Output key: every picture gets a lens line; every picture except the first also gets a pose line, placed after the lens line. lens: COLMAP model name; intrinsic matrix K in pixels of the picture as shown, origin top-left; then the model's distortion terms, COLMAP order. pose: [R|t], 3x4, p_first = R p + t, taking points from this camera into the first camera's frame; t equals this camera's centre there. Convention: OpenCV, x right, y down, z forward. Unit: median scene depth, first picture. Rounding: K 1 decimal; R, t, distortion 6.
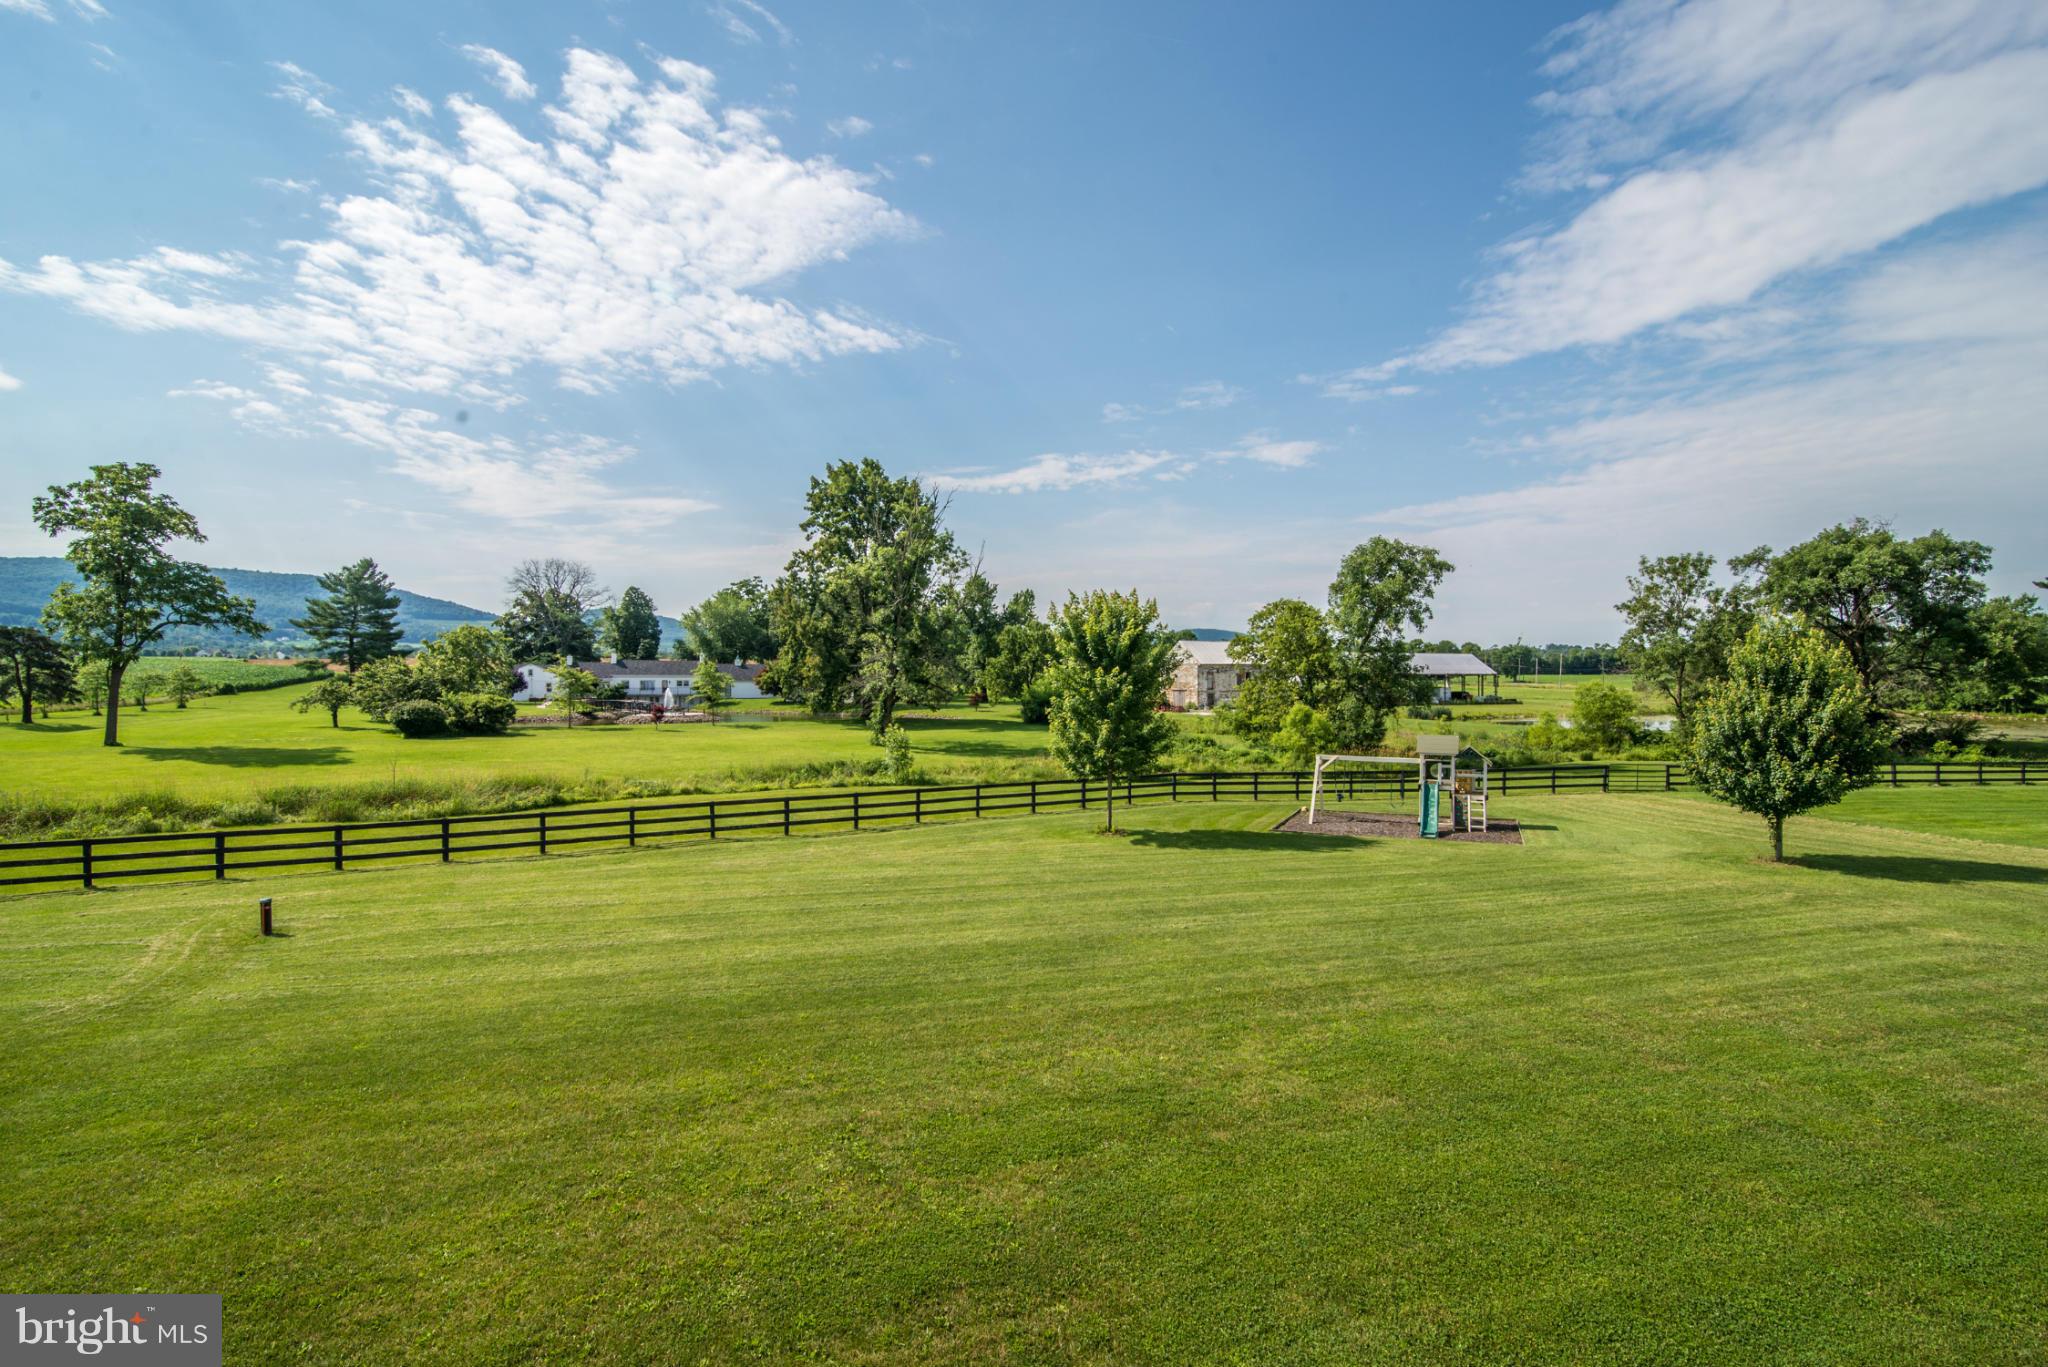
lens RADIAL K [[970.3, 0, 1033.0], [0, 970.3, 682.4], [0, 0, 1]] dist [-0.003859, -0.001015]
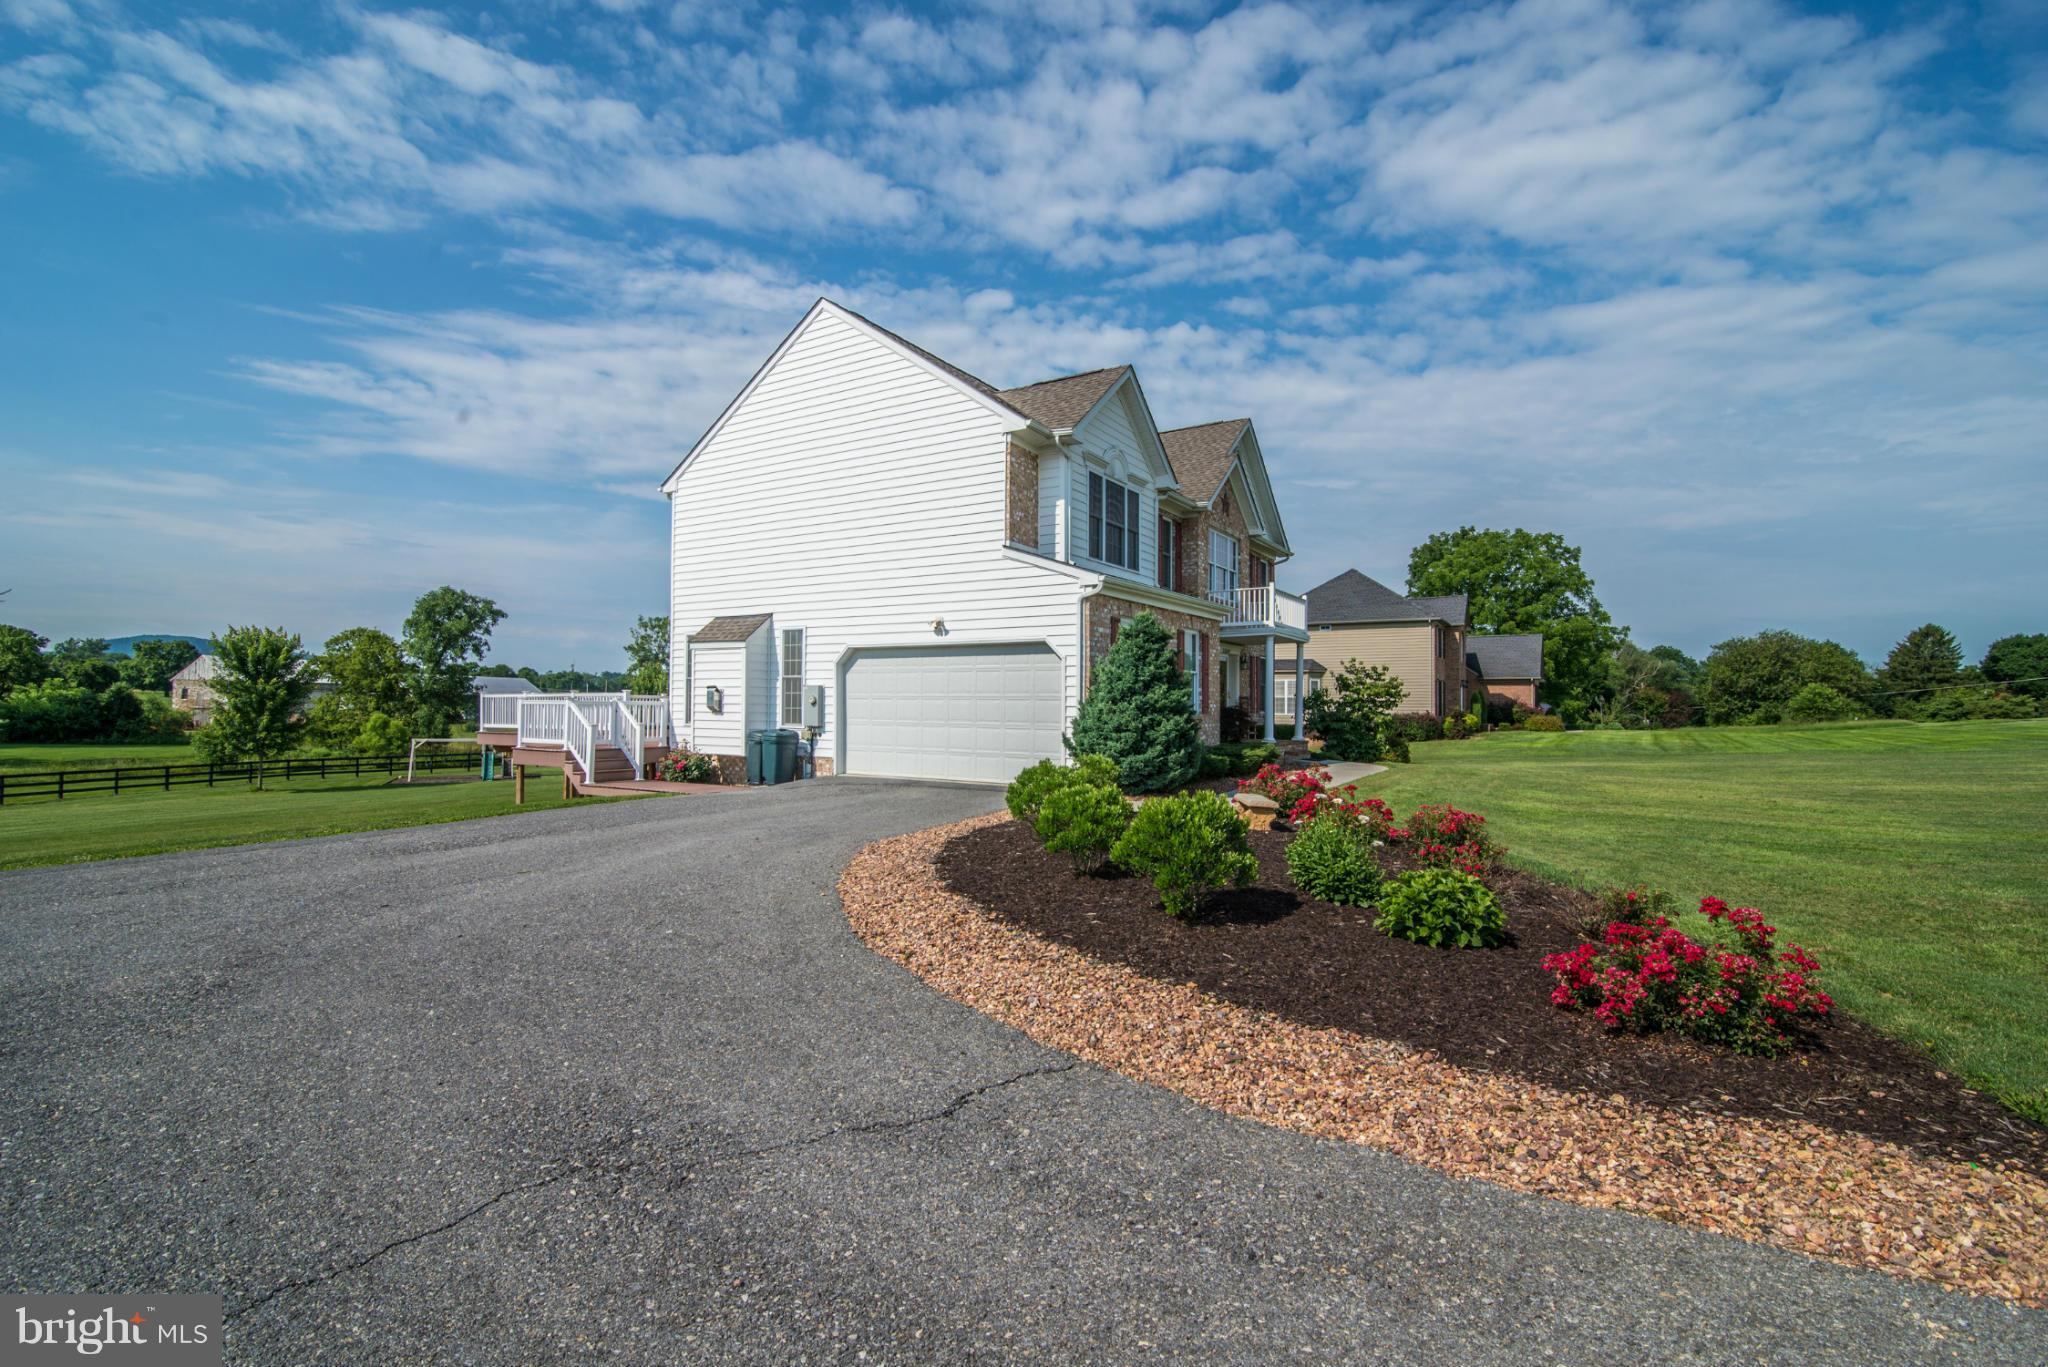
lens RADIAL K [[929.5, 0, 1032.6], [0, 929.5, 698.6], [0, 0, 1]] dist [-0.025543, -0.000260]
pose [[0.601971, 0.011465, 0.798435, -0.161751], [-0.004060, 0.999928, -0.011298, 0.012918], [-0.798507, 0.003559, 0.601974, -0.387147]]
